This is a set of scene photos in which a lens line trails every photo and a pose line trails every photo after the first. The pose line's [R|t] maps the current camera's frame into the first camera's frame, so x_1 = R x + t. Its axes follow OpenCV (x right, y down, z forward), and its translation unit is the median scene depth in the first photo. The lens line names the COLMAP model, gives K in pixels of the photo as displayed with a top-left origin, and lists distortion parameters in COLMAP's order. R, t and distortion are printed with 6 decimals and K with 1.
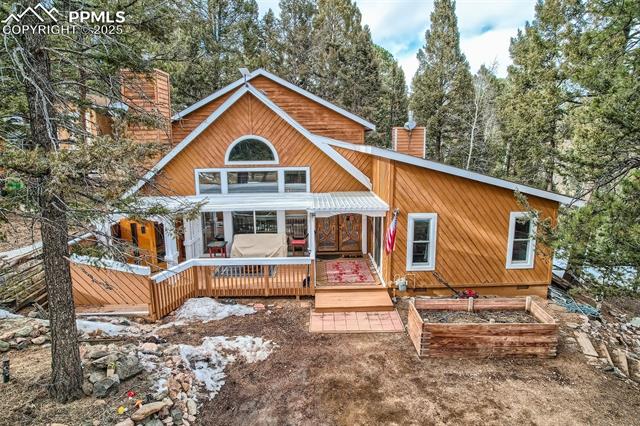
lens RADIAL K [[414.0, 0, 320.0], [0, 414.0, 213.0], [0, 0, 1]] dist [-0.068566, 0.062170]
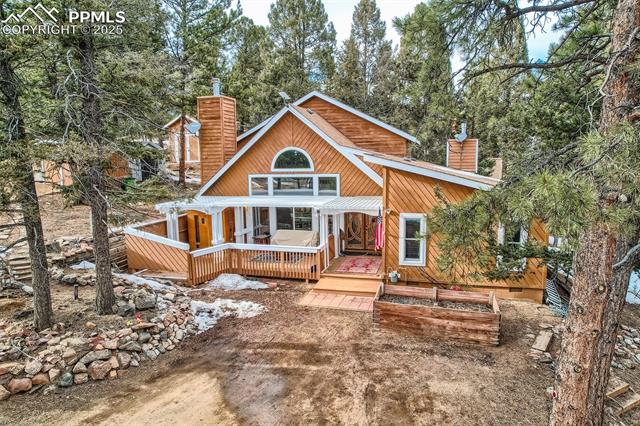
lens RADIAL K [[414.0, 0, 320.0], [0, 414.0, 213.0], [0, 0, 1]] dist [-0.068566, 0.062170]
pose [[0.954712, 0.034460, -0.295528, 0.340971], [-0.046198, 0.998393, -0.032828, 0.047853], [0.293922, 0.044994, 0.954770, -0.143450]]
